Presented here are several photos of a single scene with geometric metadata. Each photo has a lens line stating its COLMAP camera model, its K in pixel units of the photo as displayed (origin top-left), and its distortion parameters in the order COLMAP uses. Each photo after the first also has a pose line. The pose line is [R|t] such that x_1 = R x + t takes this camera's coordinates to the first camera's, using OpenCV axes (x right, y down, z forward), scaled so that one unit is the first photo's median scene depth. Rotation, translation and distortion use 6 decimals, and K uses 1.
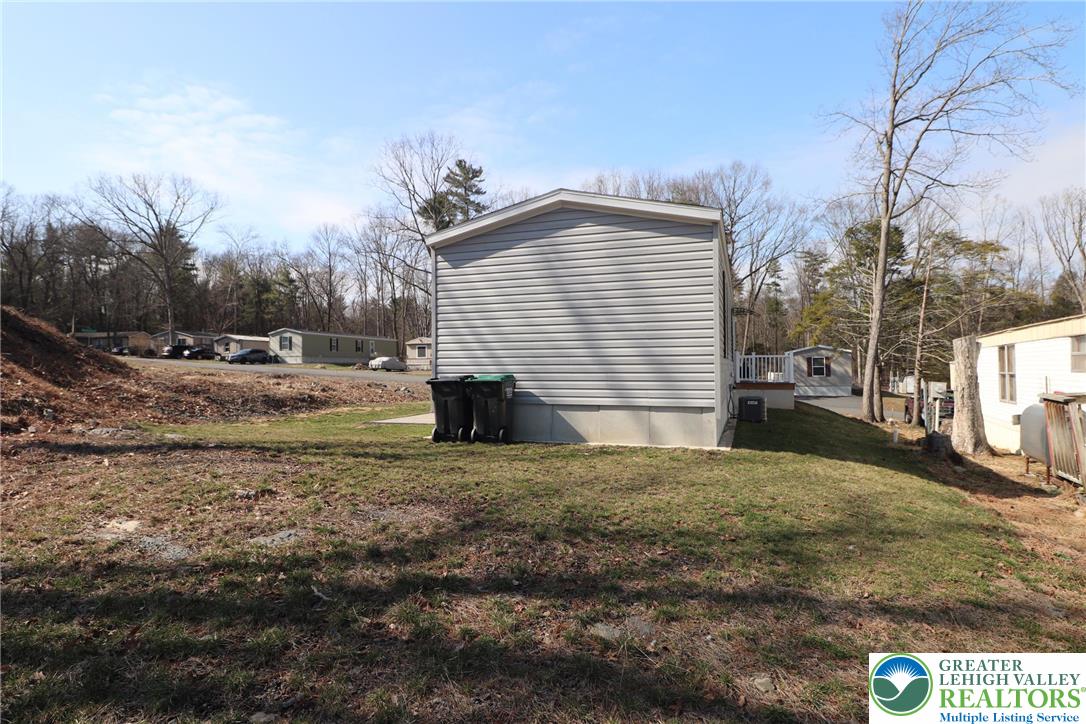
lens RADIAL K [[588.1, 0, 543.2], [0, 588.1, 362.9], [0, 0, 1]] dist [0.000736, 0.000598]
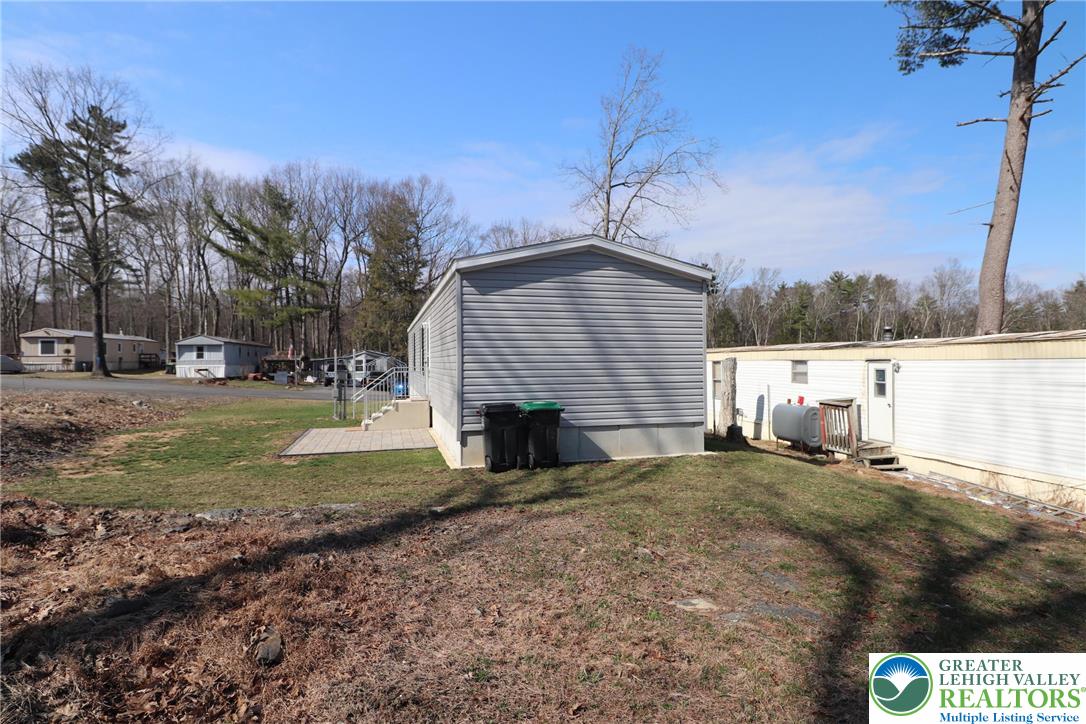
lens RADIAL K [[565.2, 0, 543.9], [0, 565.2, 360.6], [0, 0, 1]] dist [-0.010255, -0.001014]
pose [[0.810281, 0.002560, 0.586036, -0.622738], [-0.006906, 0.999963, 0.005181, -0.055492], [-0.586001, -0.008245, 0.810268, 0.164315]]
